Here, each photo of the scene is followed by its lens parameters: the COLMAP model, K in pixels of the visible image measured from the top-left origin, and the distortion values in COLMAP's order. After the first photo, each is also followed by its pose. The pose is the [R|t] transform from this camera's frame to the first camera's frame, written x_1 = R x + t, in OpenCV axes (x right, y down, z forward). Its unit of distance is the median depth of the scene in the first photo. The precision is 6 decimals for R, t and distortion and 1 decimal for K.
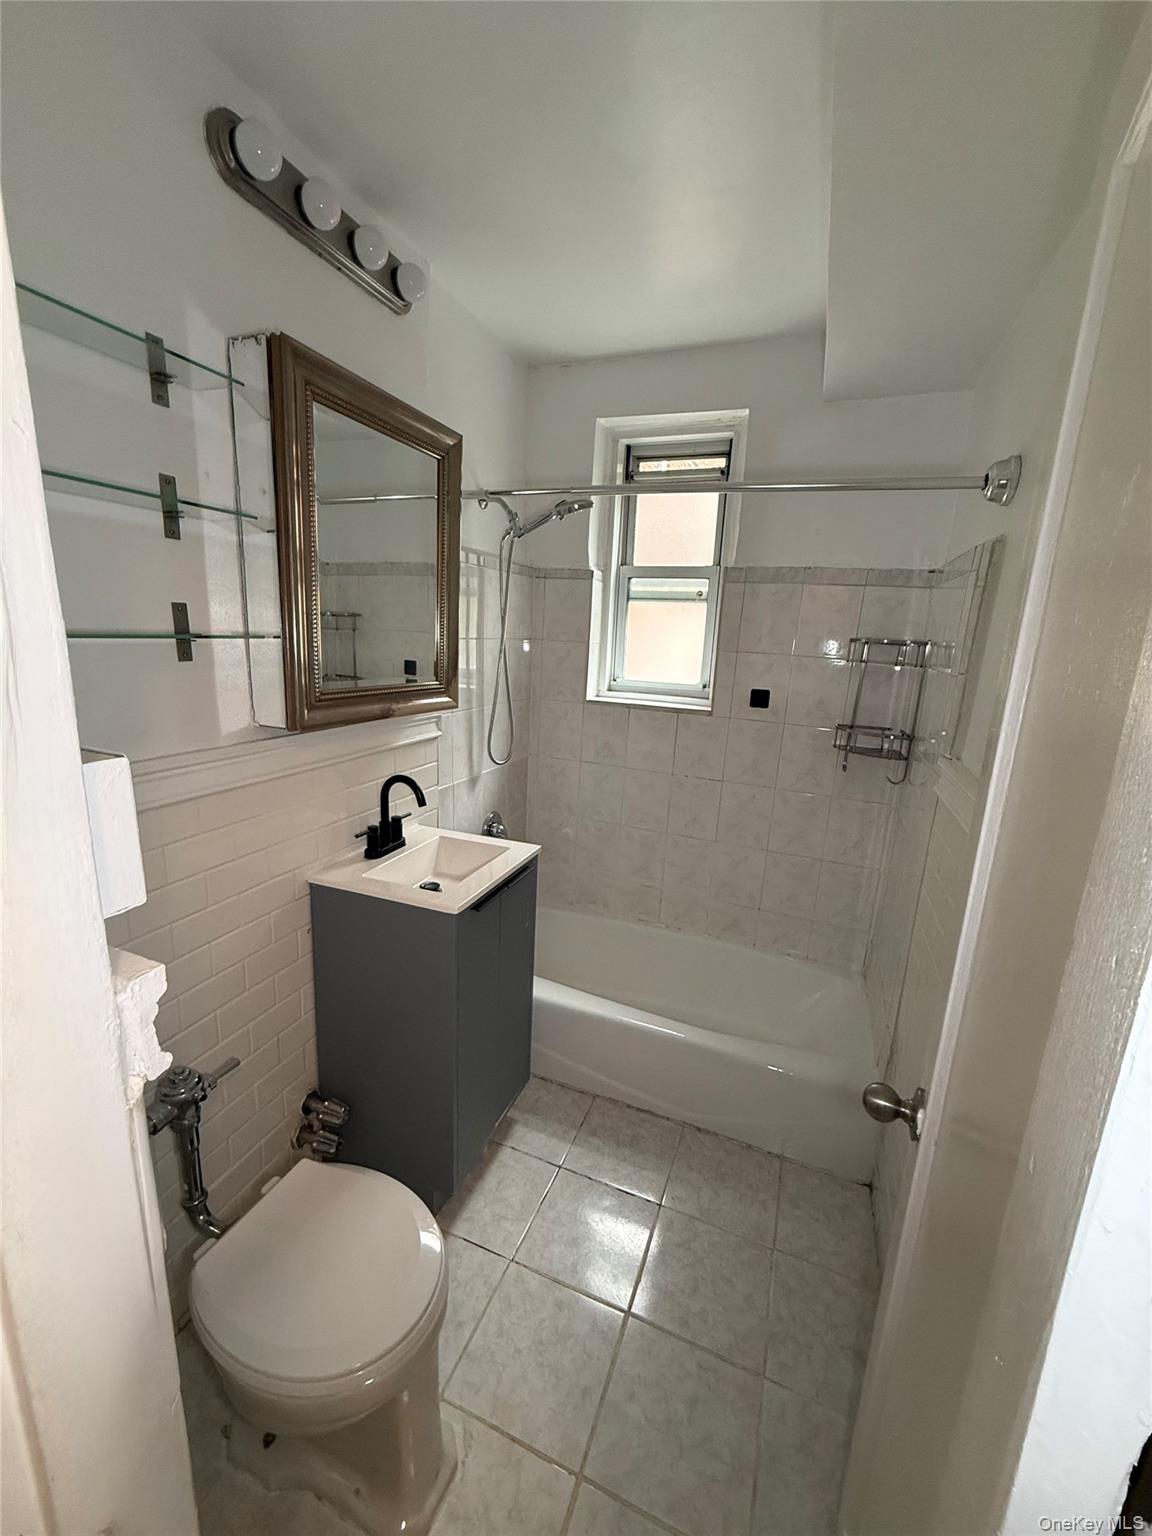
lens RADIAL K [[612.4, 0, 578.7], [0, 612.4, 767.6], [0, 0, 1]] dist [0.000692, 0.000013]
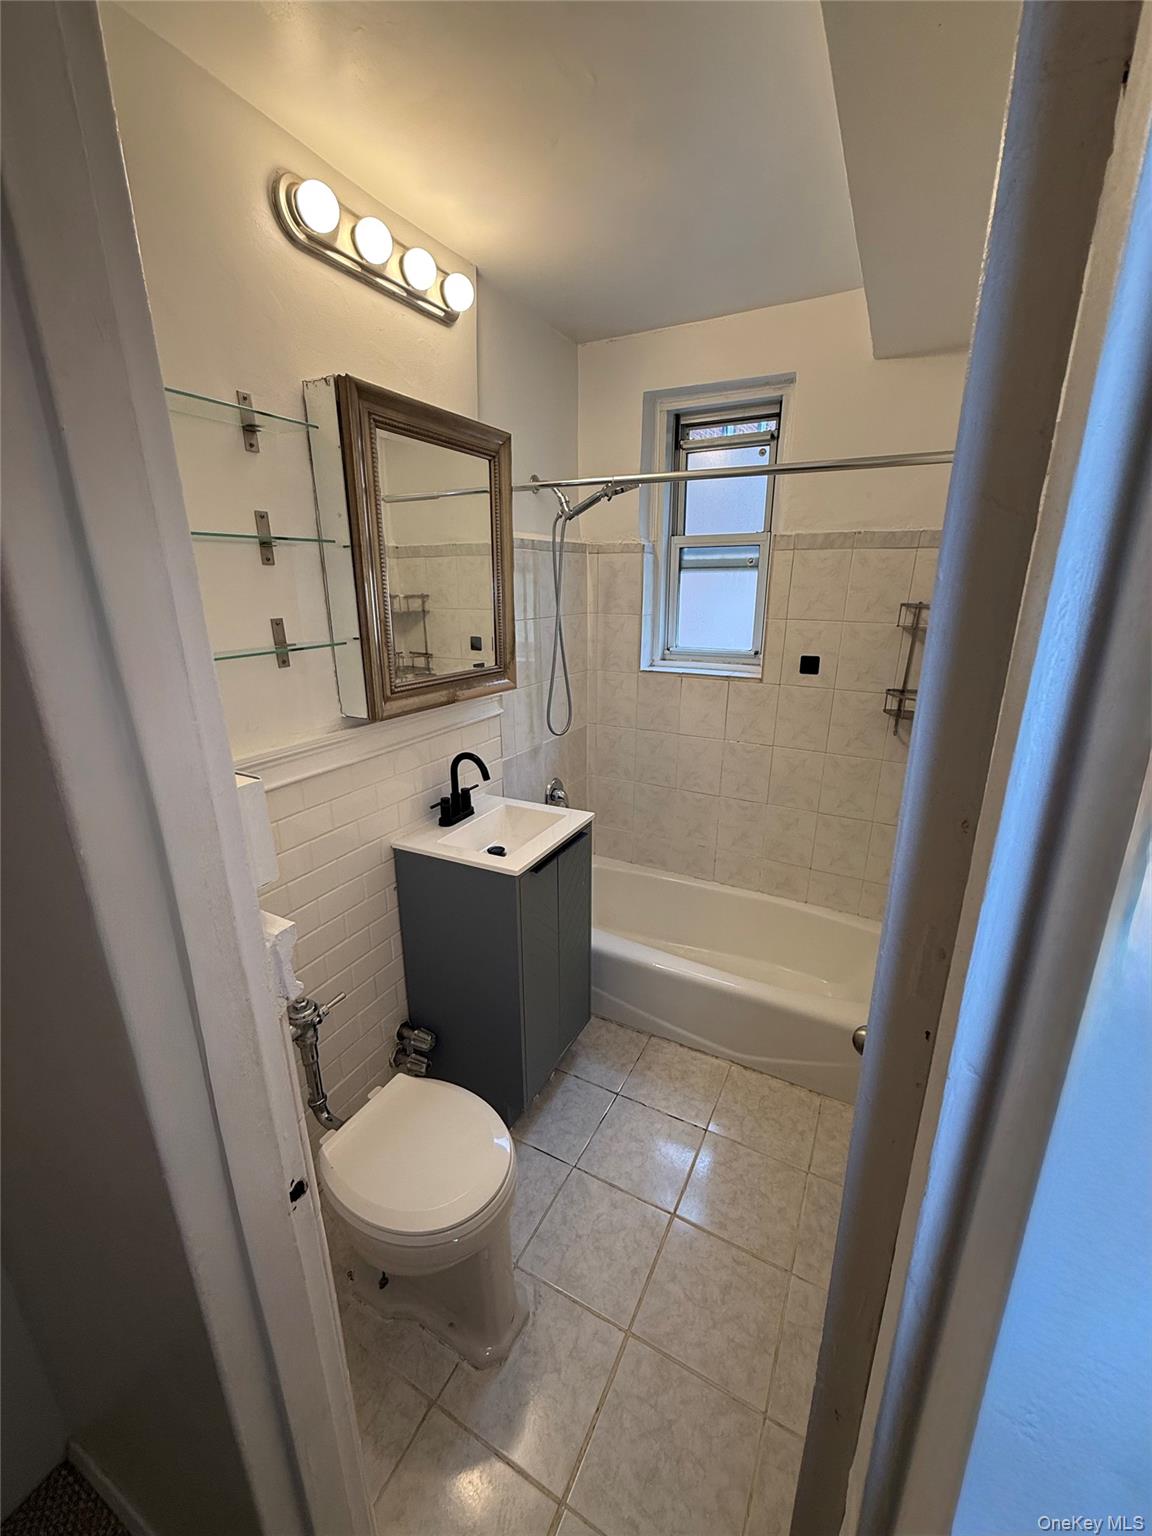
lens RADIAL K [[612.4, 0, 578.7], [0, 612.4, 767.6], [0, 0, 1]] dist [0.000692, 0.000013]
pose [[0.992742, -0.015683, -0.119238, 0.045431], [0.024753, 0.996878, 0.074971, -0.038879], [0.117690, -0.077378, 0.990031, -0.088675]]
